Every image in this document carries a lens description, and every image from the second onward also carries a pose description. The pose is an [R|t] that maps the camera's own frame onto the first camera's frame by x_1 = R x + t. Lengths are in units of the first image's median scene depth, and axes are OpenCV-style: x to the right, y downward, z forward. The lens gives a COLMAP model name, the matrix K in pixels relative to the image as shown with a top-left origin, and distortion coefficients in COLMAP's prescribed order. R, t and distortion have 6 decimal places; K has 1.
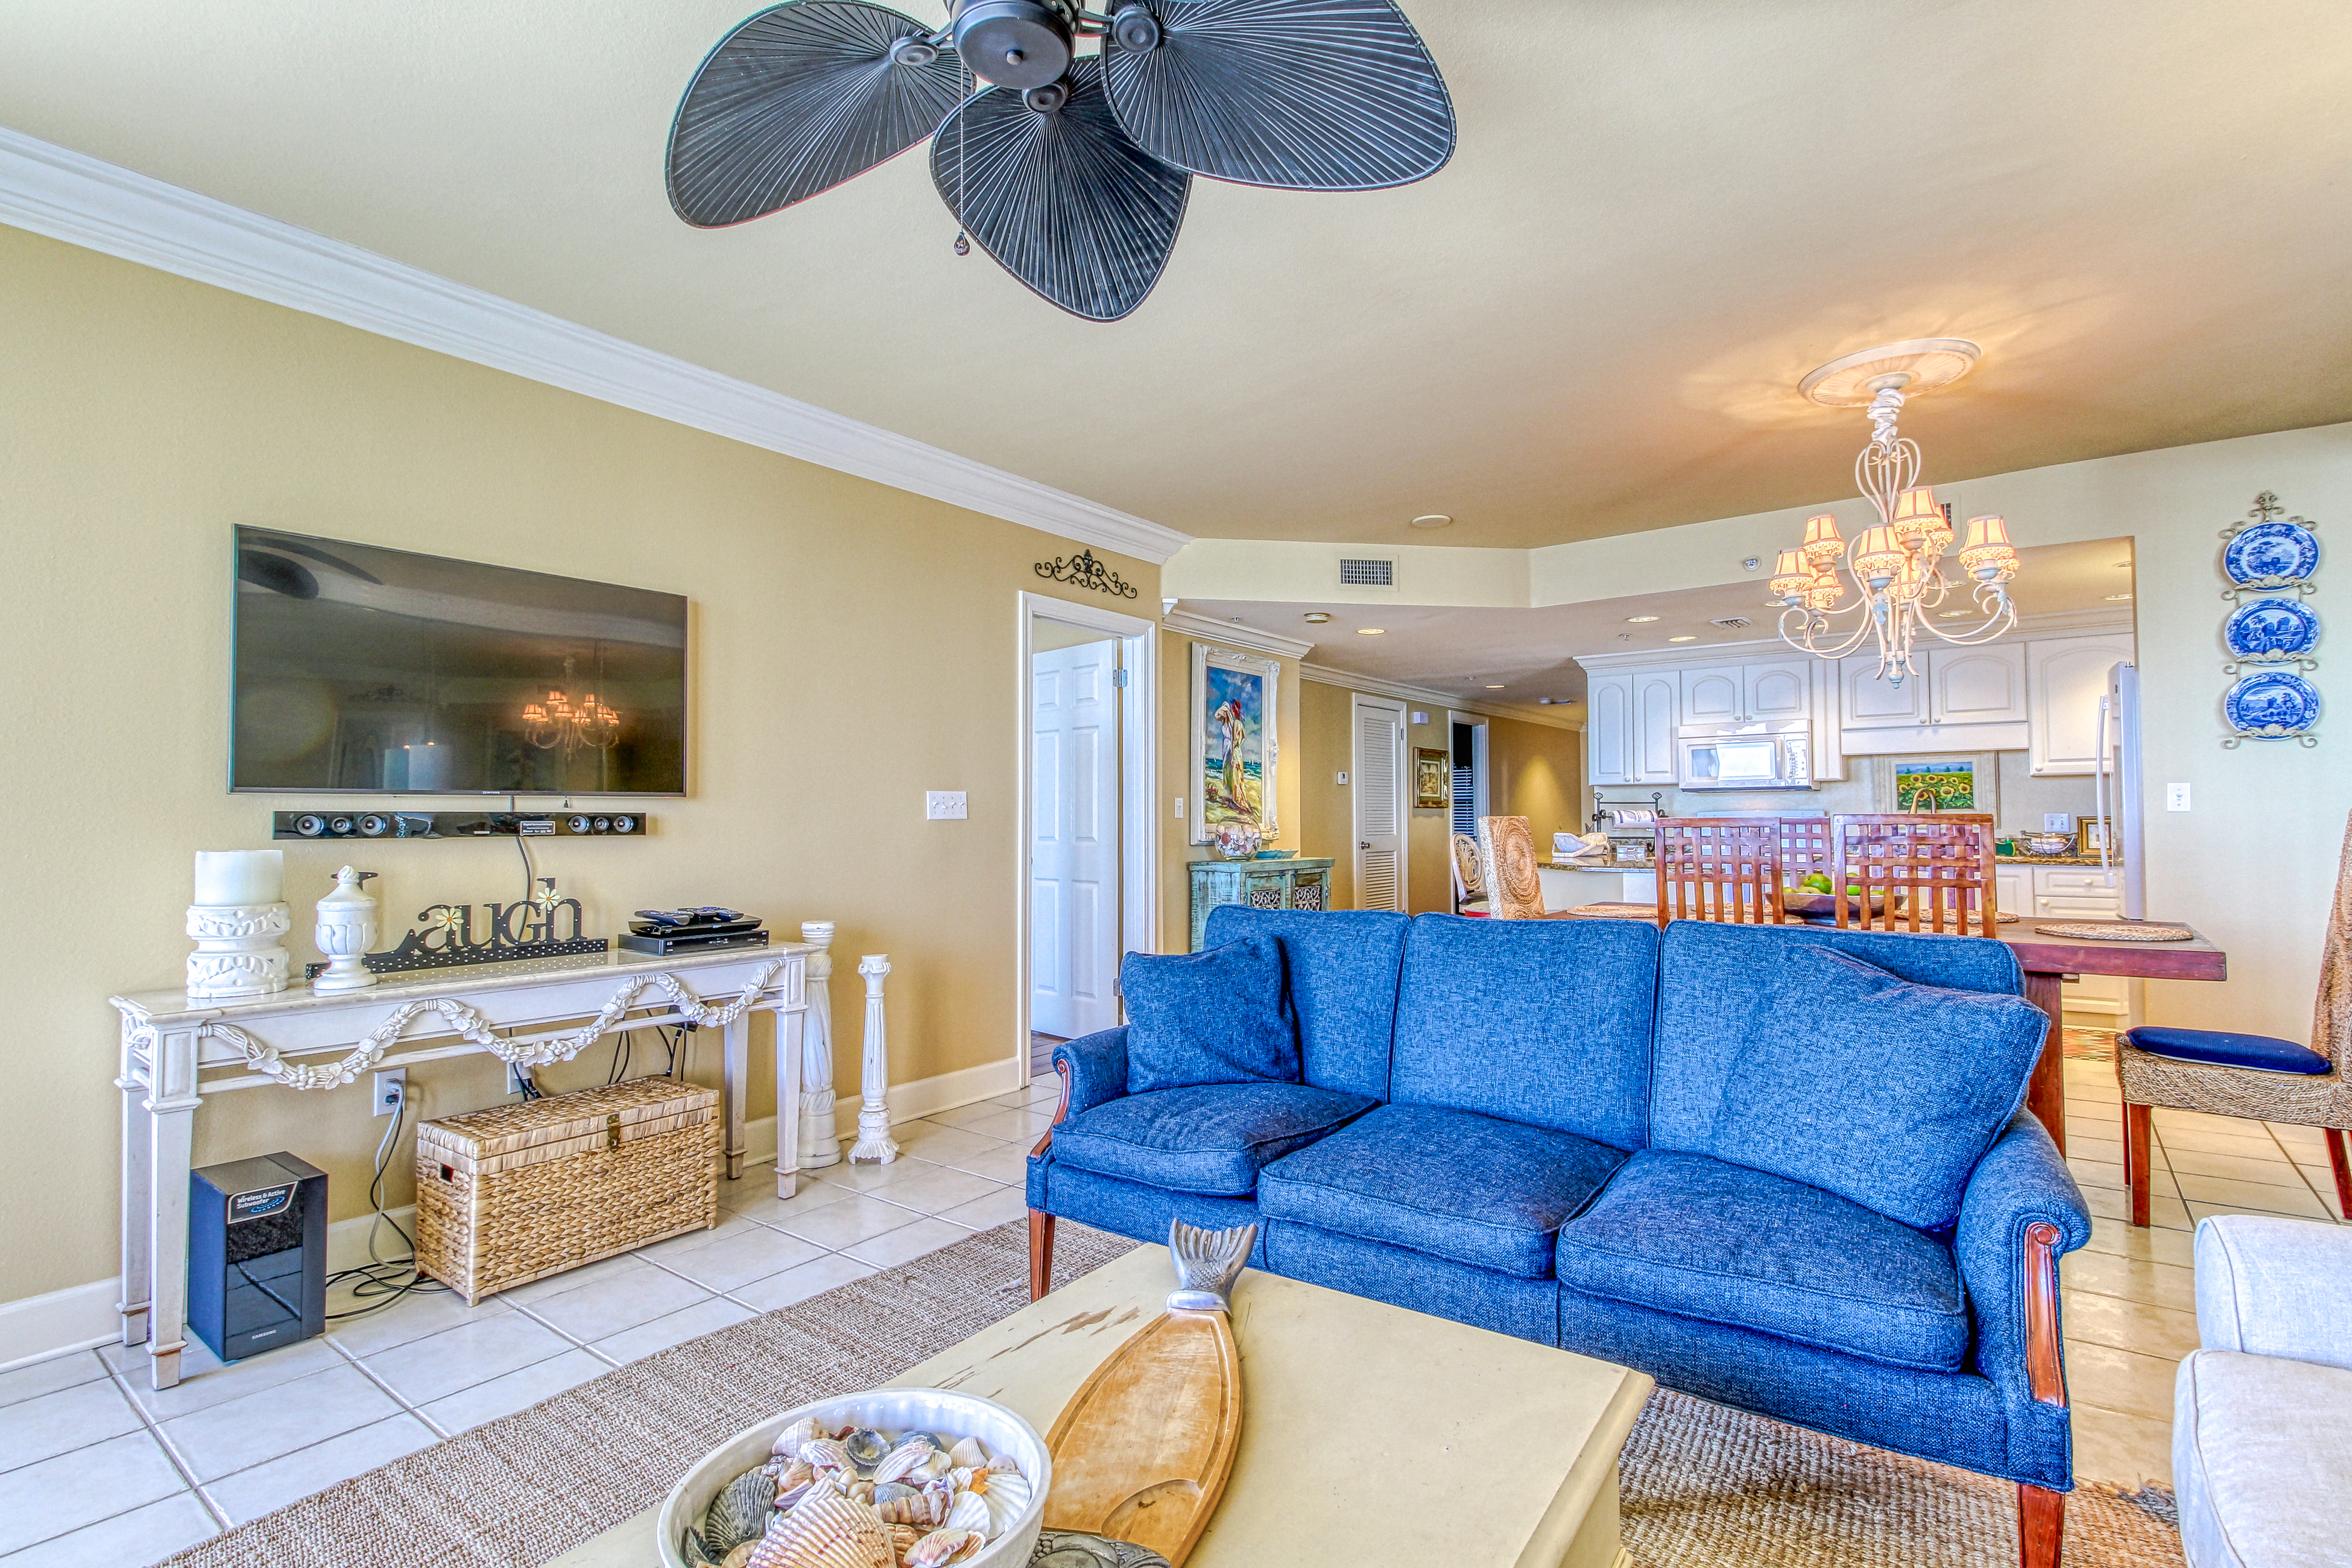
lens RADIAL K [[1114.3, 0, 1181.9], [0, 1114.3, 779.7], [0, 0, 1]] dist [0.002503, -0.000065]
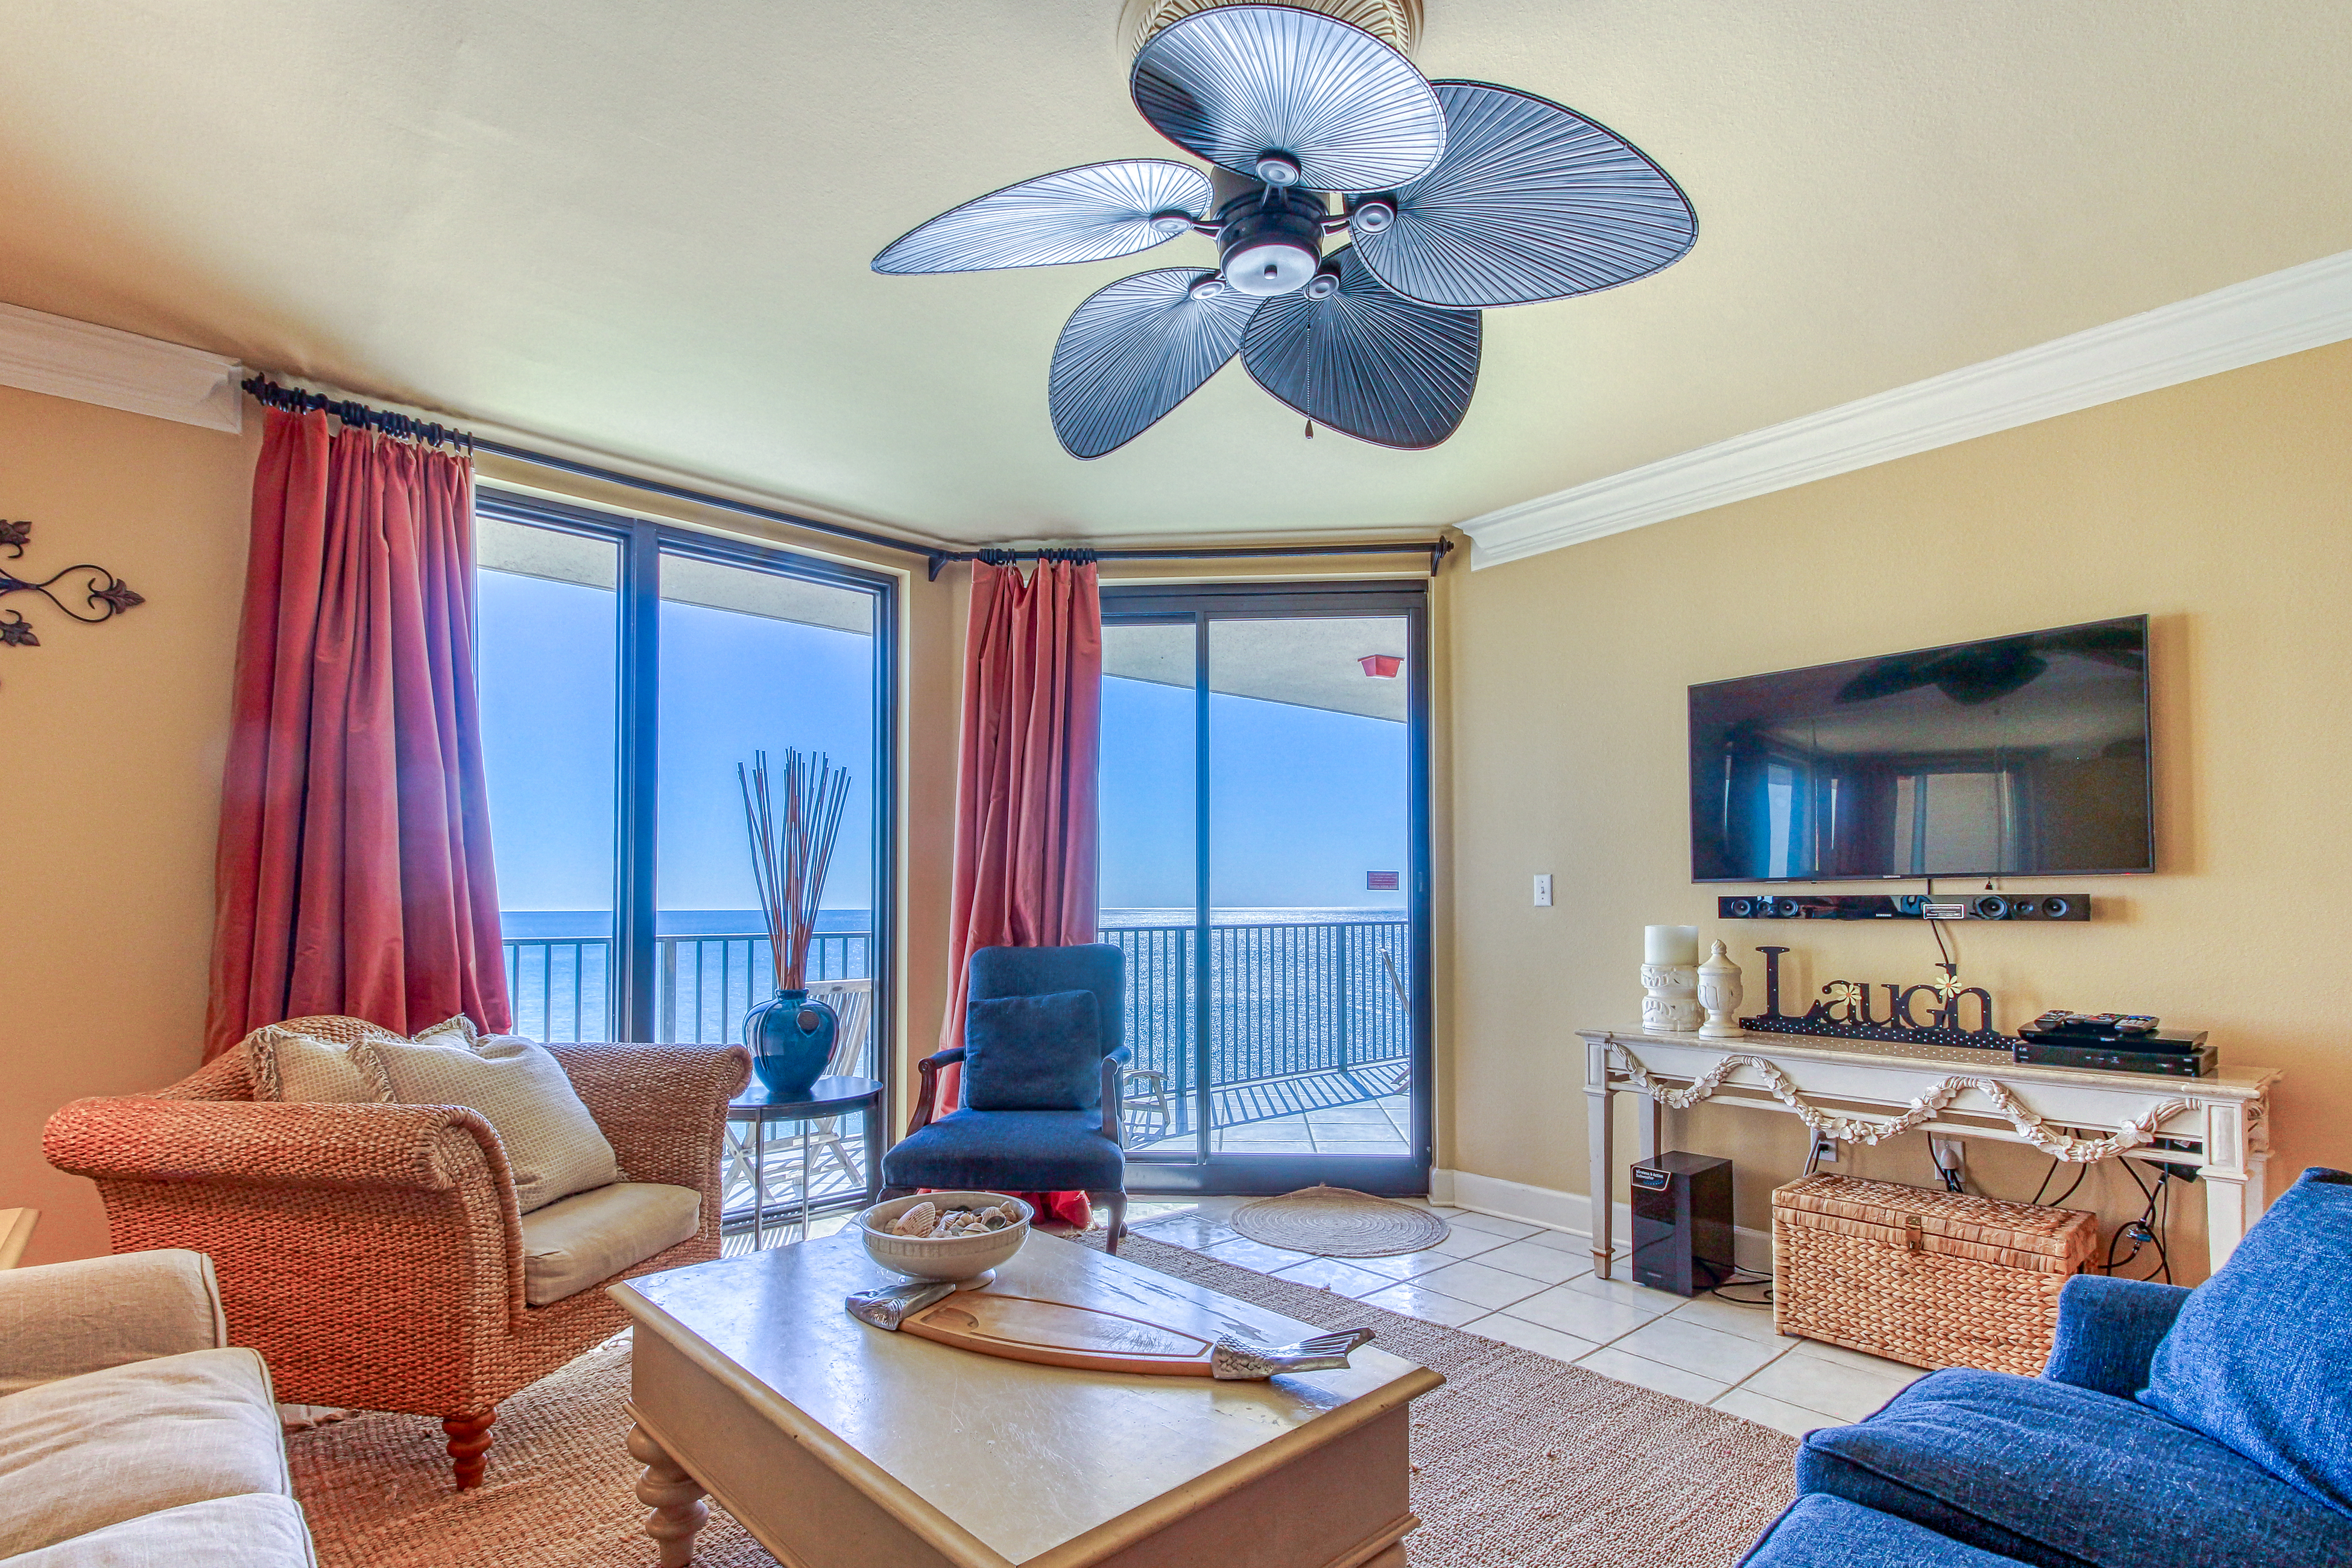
lens RADIAL K [[1114.3, 0, 1182.4], [0, 1114.3, 863.4], [0, 0, 1]] dist [0.002503, -0.000065]
pose [[-0.188149, -0.032431, -0.981605, 0.544750], [0.036454, 0.998535, -0.039978, 0.017471], [0.981464, -0.043305, -0.186691, 0.581920]]
